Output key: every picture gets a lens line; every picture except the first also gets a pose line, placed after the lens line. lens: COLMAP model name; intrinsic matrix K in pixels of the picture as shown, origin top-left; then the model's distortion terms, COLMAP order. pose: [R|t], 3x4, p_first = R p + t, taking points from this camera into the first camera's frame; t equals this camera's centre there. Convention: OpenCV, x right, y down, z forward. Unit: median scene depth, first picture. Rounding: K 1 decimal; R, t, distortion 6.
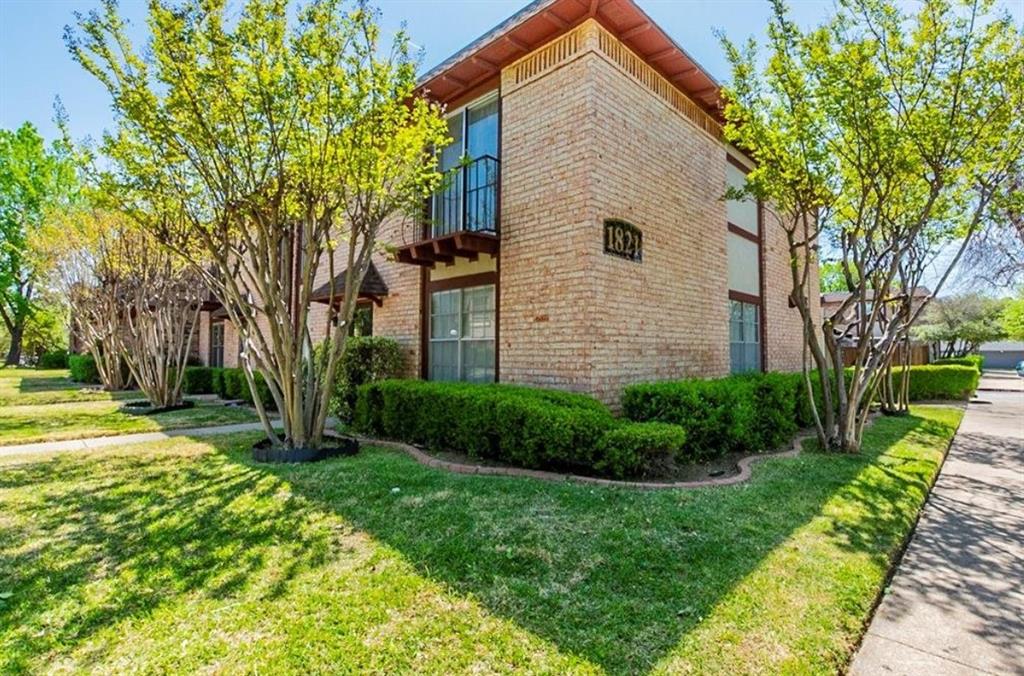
lens RADIAL K [[489.6, 0, 517.1], [0, 489.6, 336.2], [0, 0, 1]] dist [-0.019178, -0.000771]
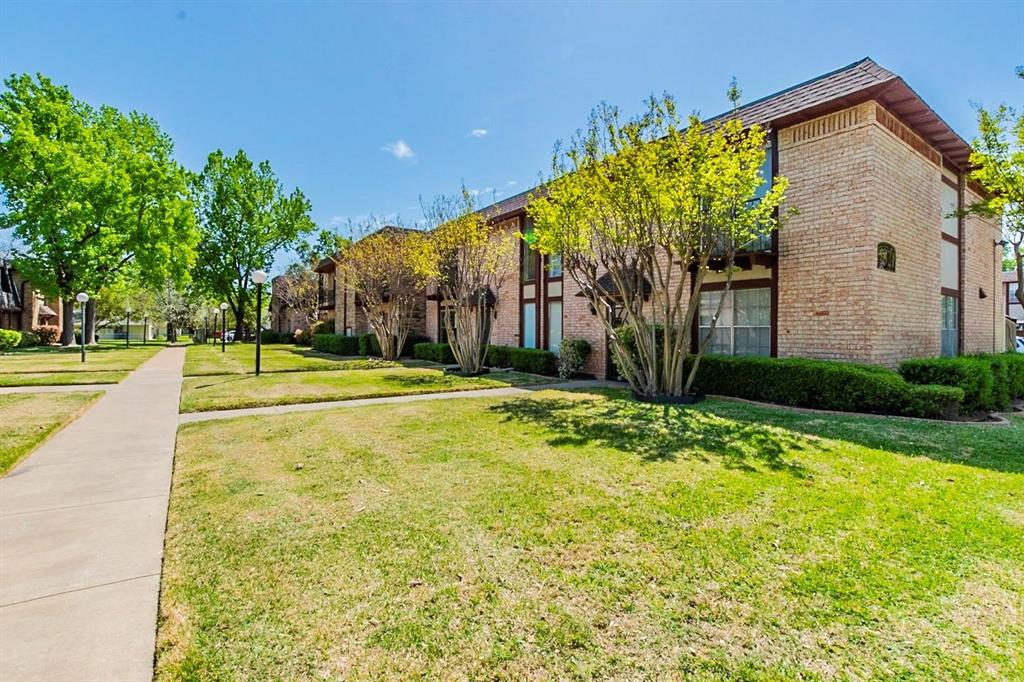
lens RADIAL K [[459.8, 0, 510.6], [0, 459.8, 338.6], [0, 0, 1]] dist [-0.025396, -0.000426]
pose [[0.979171, 0.009018, -0.202838, -0.545038], [0.000757, 0.998844, 0.048064, -0.025788], [0.203036, -0.047216, 0.978032, -0.464936]]
